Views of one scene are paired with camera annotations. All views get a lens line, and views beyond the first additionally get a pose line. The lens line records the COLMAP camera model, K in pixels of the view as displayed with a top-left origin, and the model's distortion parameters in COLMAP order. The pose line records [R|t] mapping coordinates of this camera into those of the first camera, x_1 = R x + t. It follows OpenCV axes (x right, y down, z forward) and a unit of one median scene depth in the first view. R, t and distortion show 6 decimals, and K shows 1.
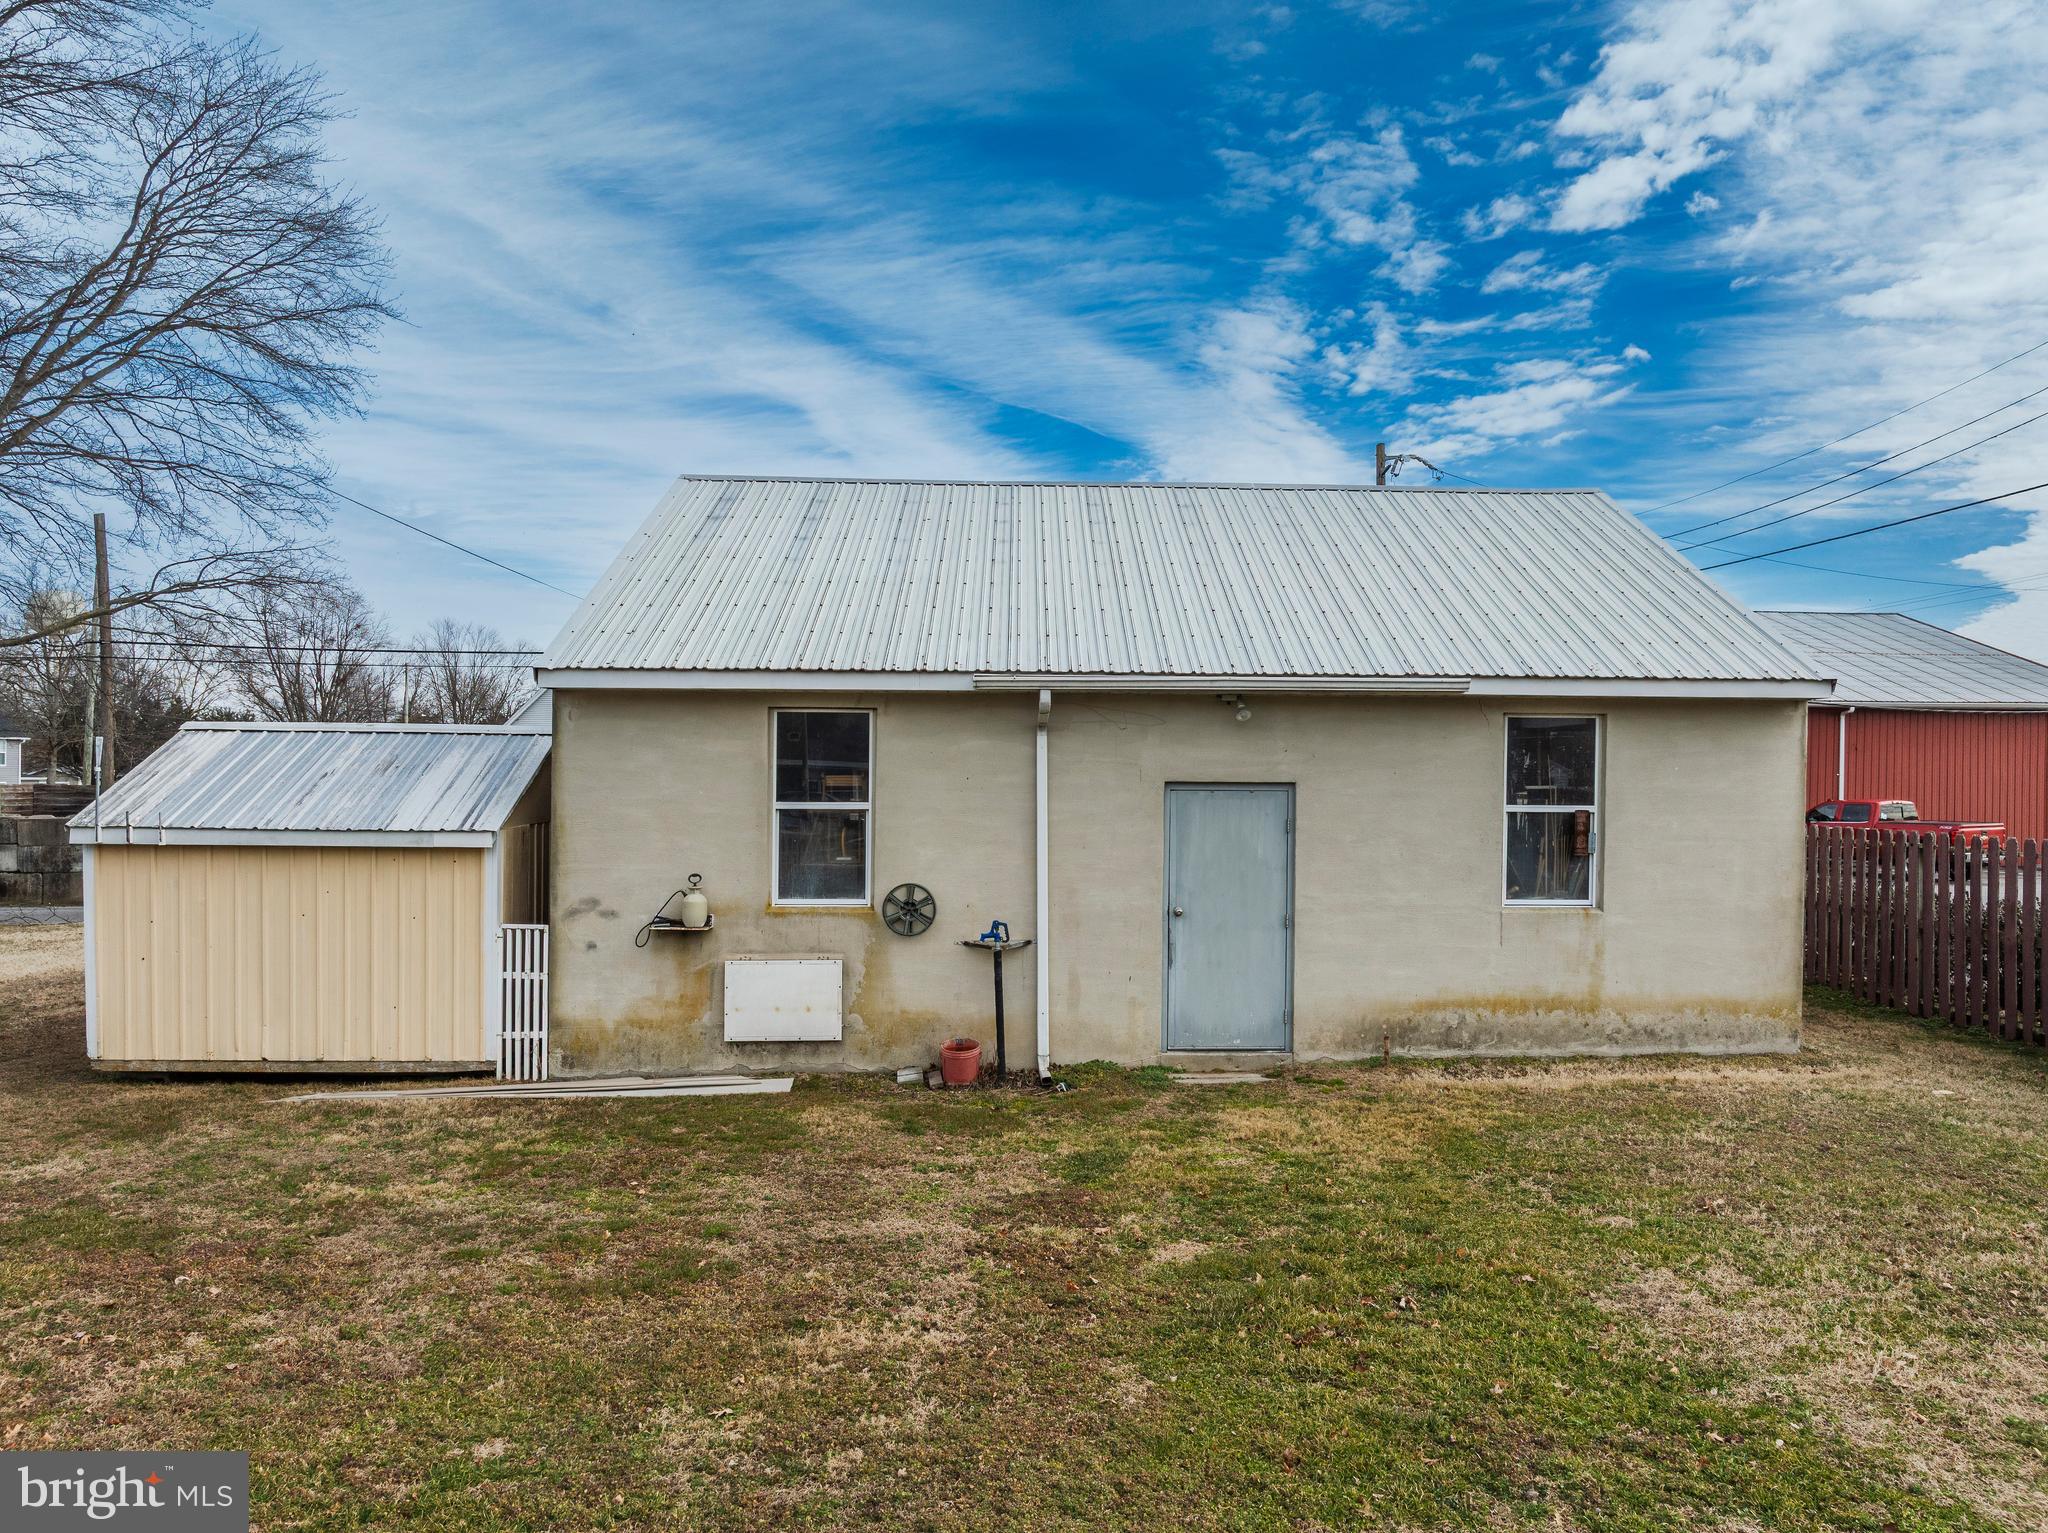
lens RADIAL K [[1471.4, 0, 1094.4], [0, 1471.4, 734.3], [0, 0, 1]] dist [-0.026476, 0.002418]
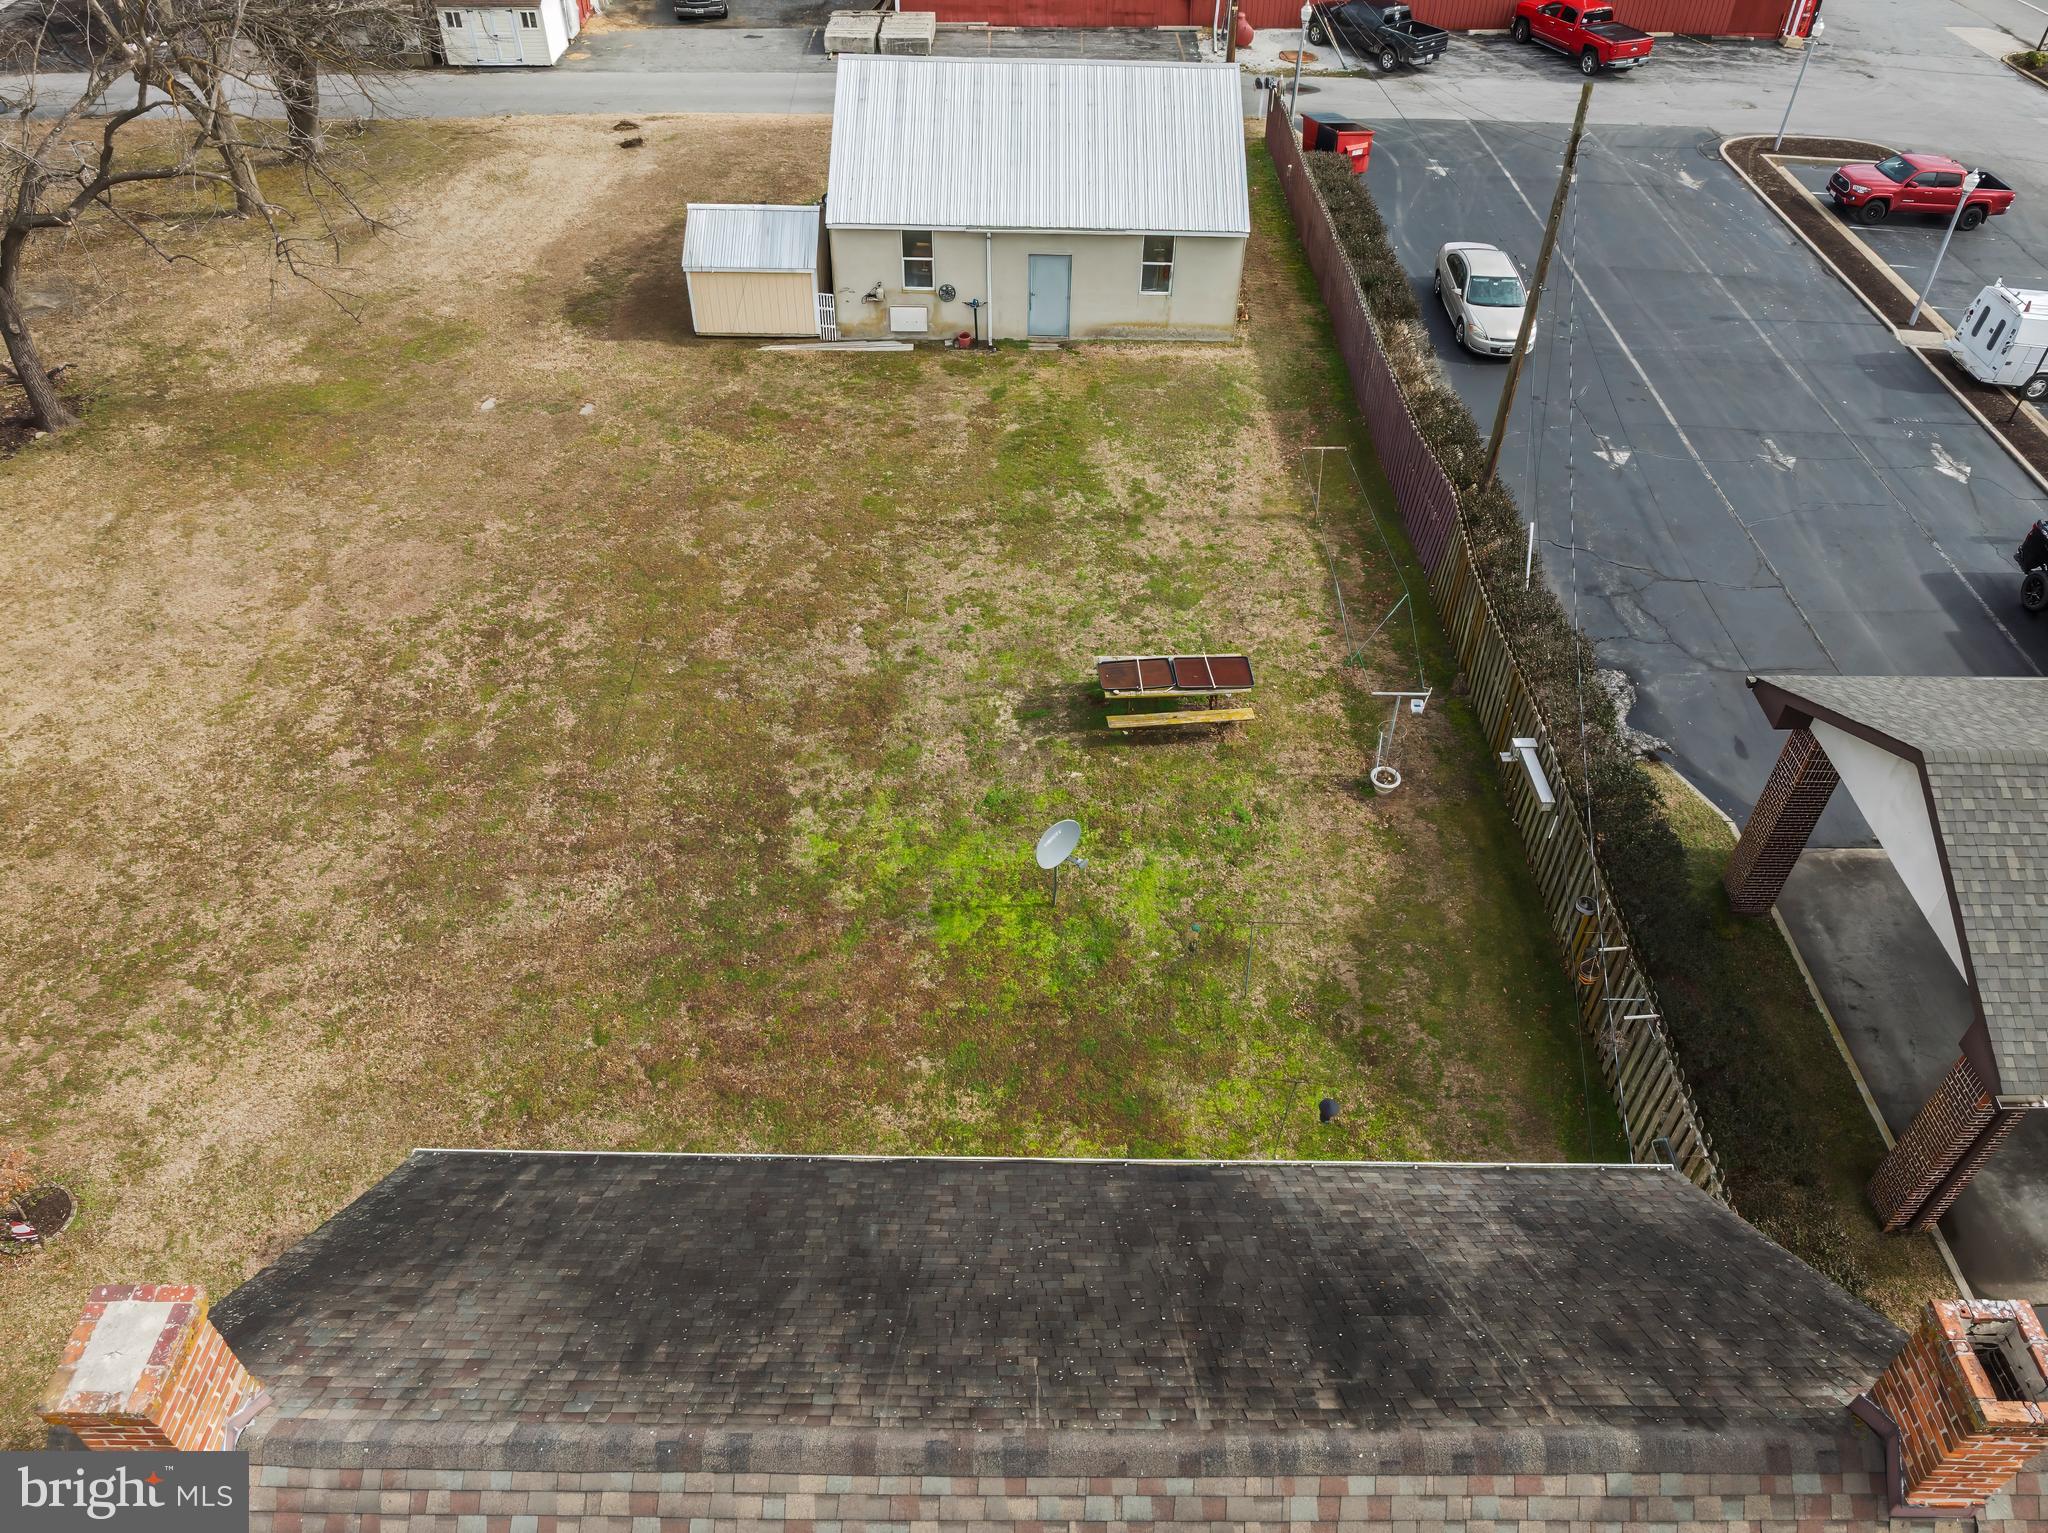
lens RADIAL K [[1471.4, 0, 1022.7], [0, 1471.4, 754.1], [0, 0, 1]] dist [-0.026476, 0.002418]
pose [[0.998359, 0.043462, -0.037295, 0.197195], [-0.005913, 0.725962, 0.687709, -1.334014], [0.056964, -0.686360, 0.725028, -1.958028]]
